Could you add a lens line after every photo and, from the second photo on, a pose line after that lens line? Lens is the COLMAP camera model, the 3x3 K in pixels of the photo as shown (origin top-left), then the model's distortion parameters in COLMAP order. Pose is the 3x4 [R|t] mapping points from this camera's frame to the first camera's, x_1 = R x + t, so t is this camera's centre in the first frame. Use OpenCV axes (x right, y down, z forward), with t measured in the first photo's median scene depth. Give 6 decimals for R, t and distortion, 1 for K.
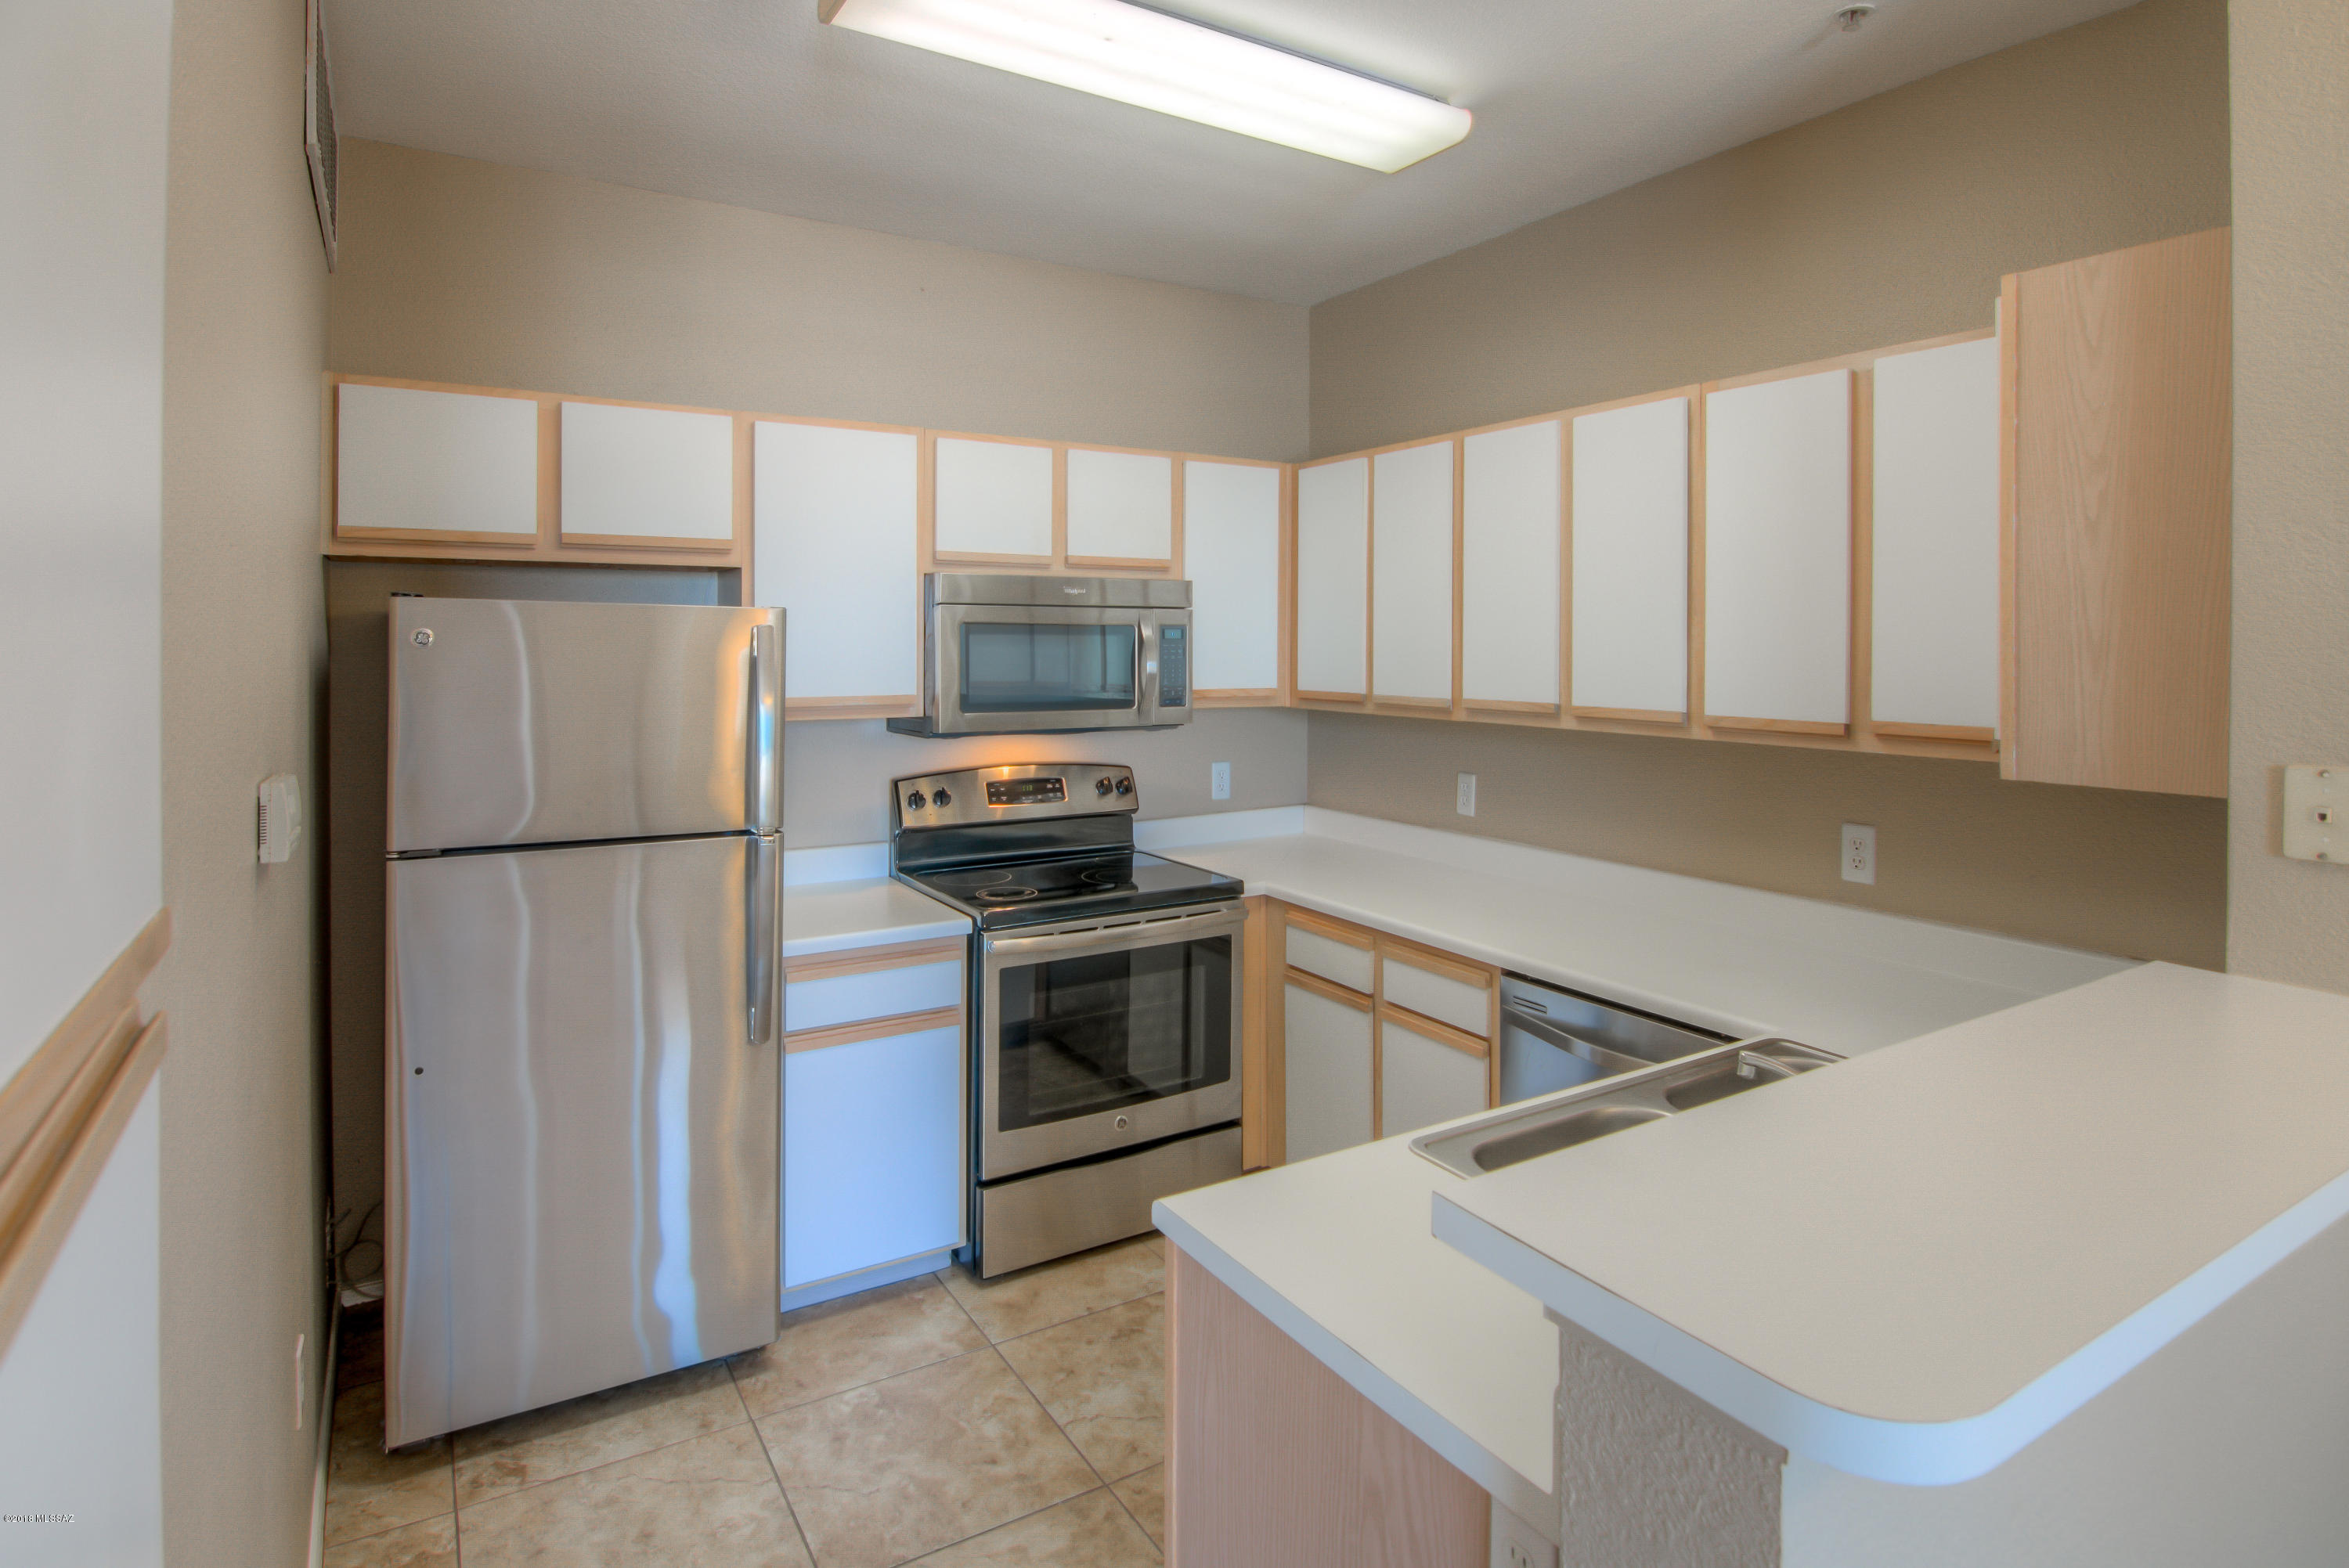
lens RADIAL K [[1240.4, 0, 1202.1], [0, 1240.4, 653.7], [0, 0, 1]] dist [-0.016123, -0.001375]
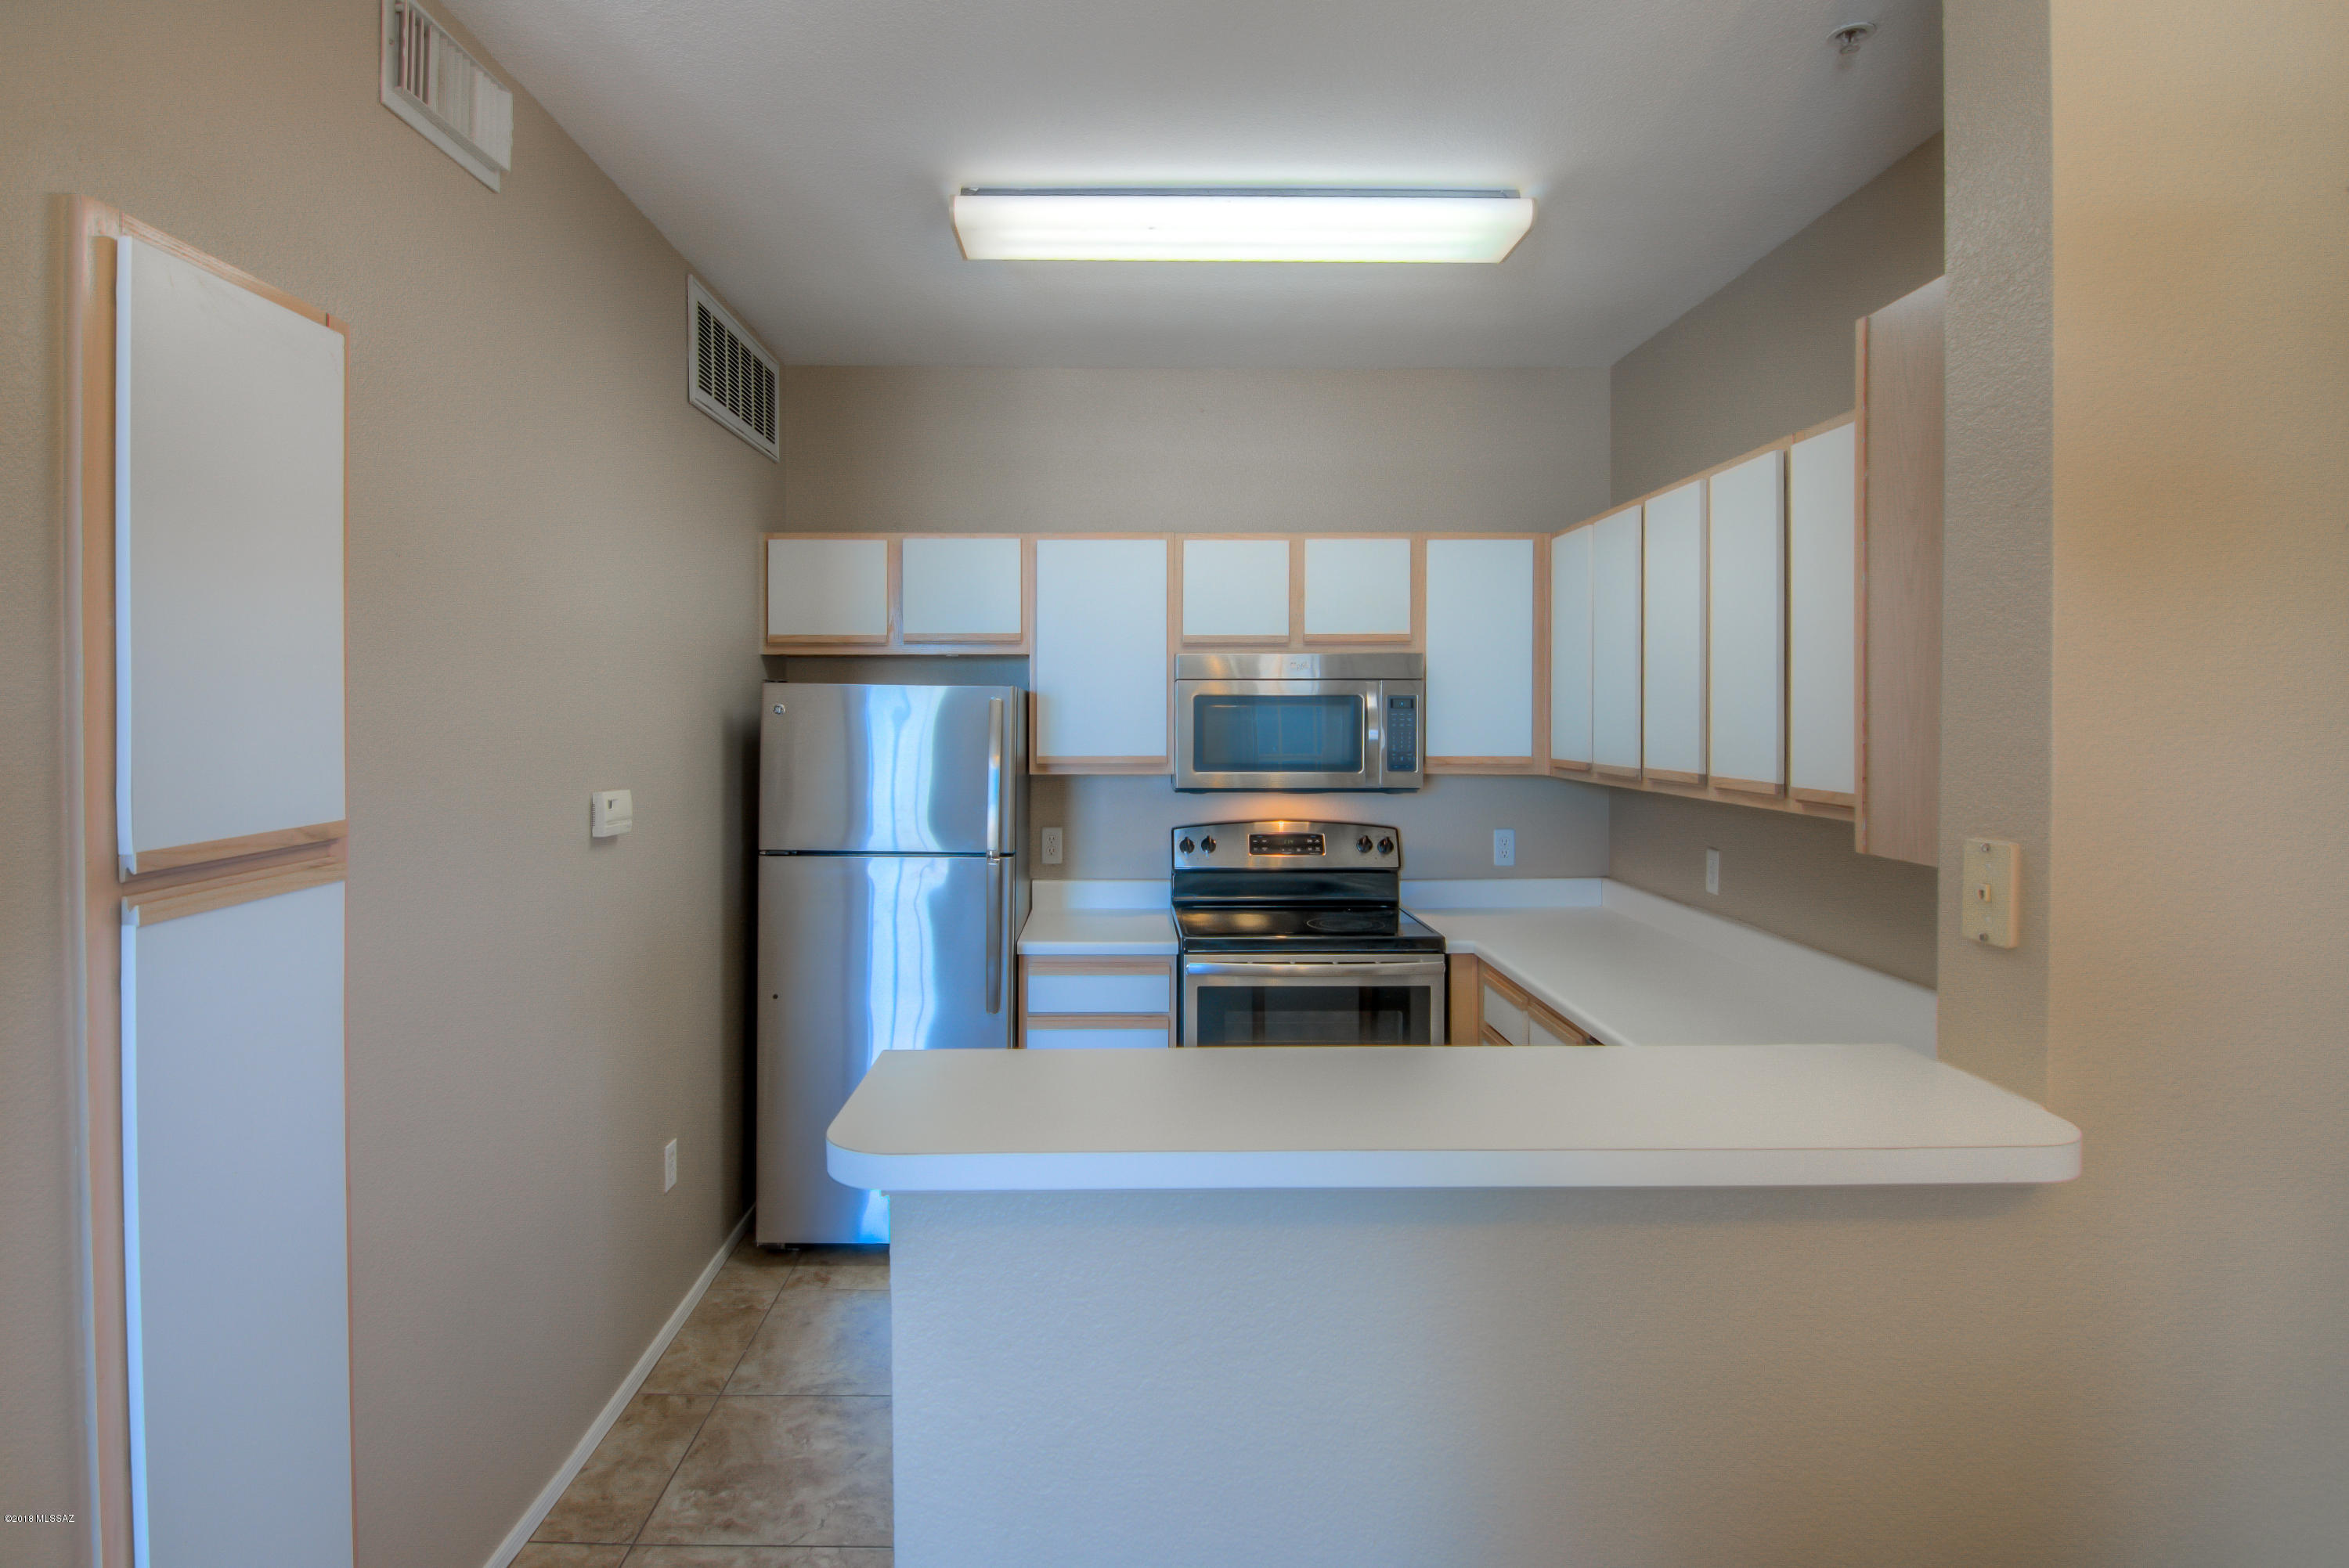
lens RADIAL K [[1277.6, 0, 1107.4], [0, 1277.6, 724.6], [0, 0, 1]] dist [-0.000290, -0.000077]
pose [[0.845979, 0.002677, -0.533209, 0.375816], [-0.002968, 0.999996, 0.000312, 0.002595], [0.533207, 0.001319, 0.845984, -0.077380]]
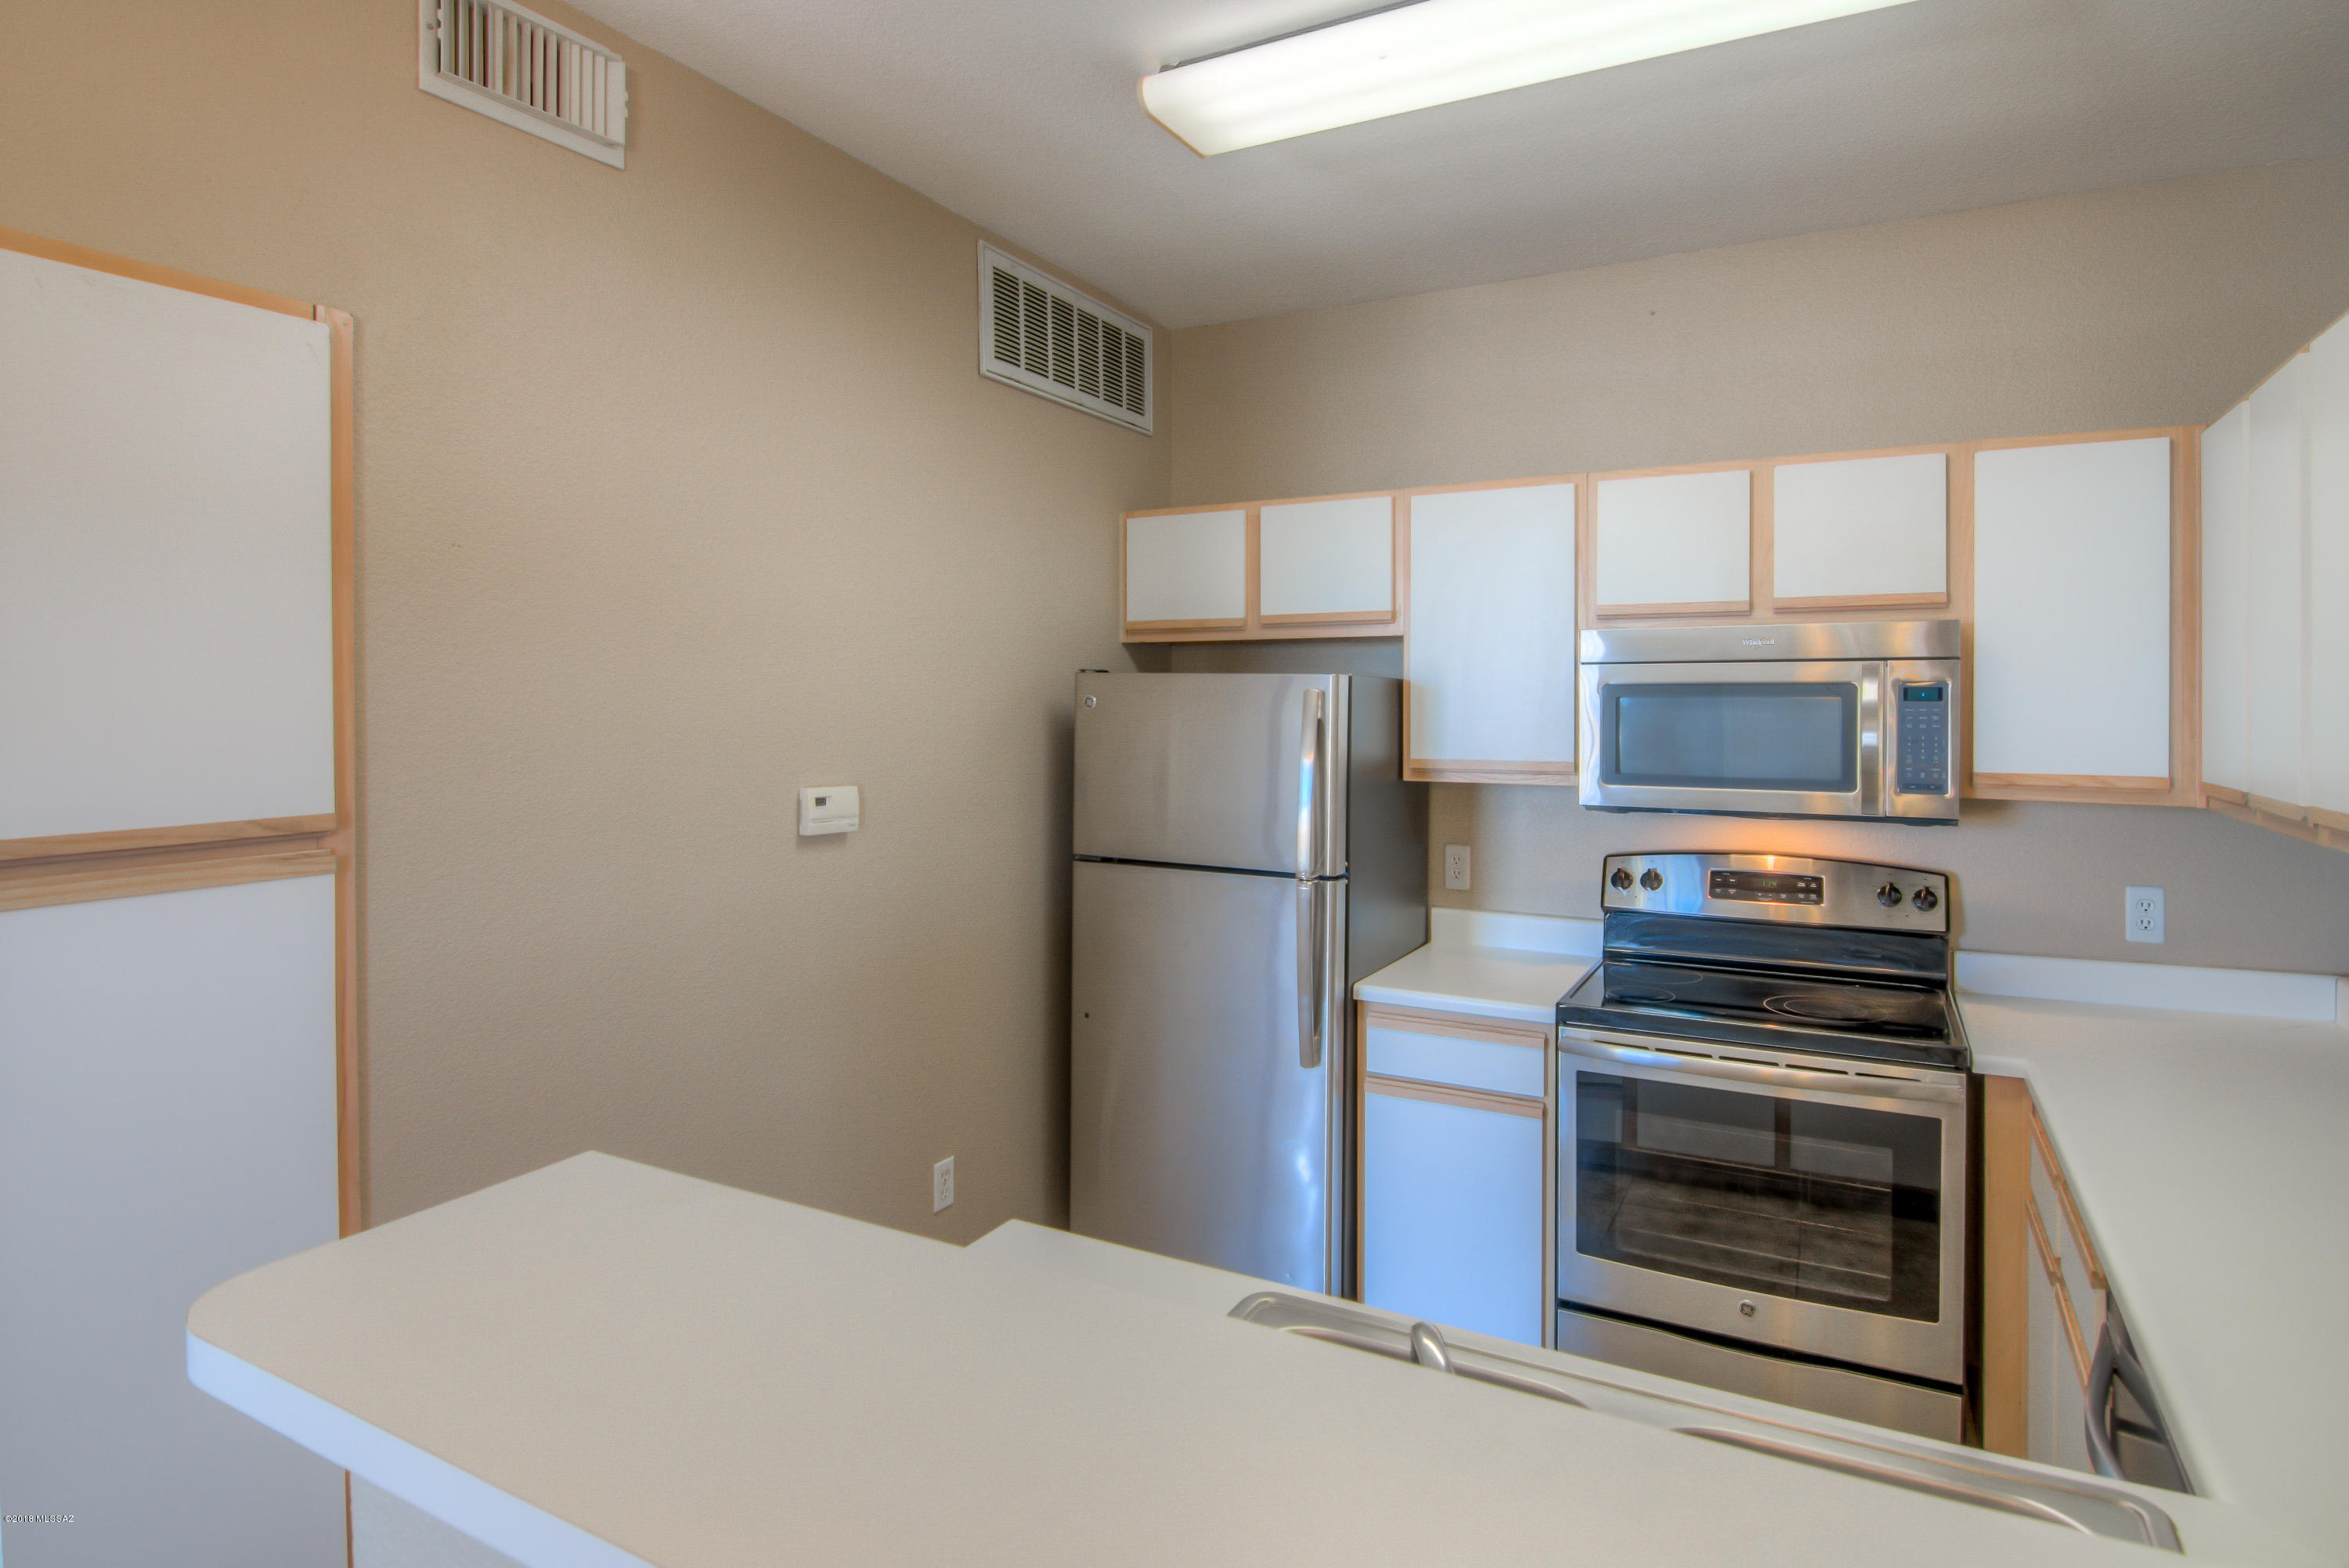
lens RADIAL K [[1260.7, 0, 1130.8], [0, 1260.7, 710.0], [0, 0, 1]] dist [-0.012998, -0.000530]
pose [[0.475356, 0.003299, -0.879787, 0.434655], [-0.009846, 0.999950, -0.001571, -0.001371], [0.879738, 0.009410, 0.475365, 0.254253]]
